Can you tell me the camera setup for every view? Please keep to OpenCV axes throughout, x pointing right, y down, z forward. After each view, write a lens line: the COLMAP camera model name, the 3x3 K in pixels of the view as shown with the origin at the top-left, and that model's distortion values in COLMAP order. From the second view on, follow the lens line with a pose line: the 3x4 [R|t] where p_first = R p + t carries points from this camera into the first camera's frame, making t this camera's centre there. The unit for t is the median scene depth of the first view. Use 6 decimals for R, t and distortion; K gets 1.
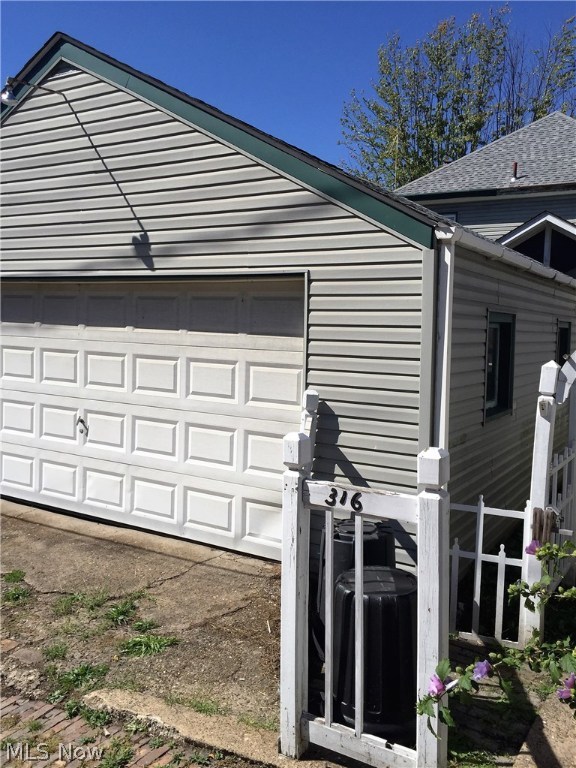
lens RADIAL K [[642.4, 0, 284.3], [0, 642.4, 384.6], [0, 0, 1]] dist [0.086686, -0.110976]
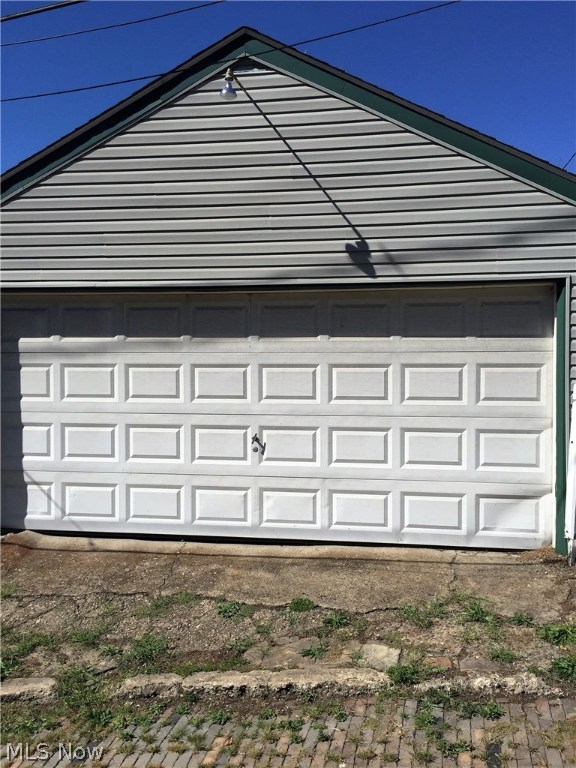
lens RADIAL K [[642.4, 0, 284.3], [0, 642.4, 384.6], [0, 0, 1]] dist [0.086686, -0.110976]
pose [[0.927353, -0.053903, 0.370286, -0.699013], [0.065516, 0.997673, -0.018848, -0.002189], [-0.368408, 0.041738, 0.928727, 0.129553]]
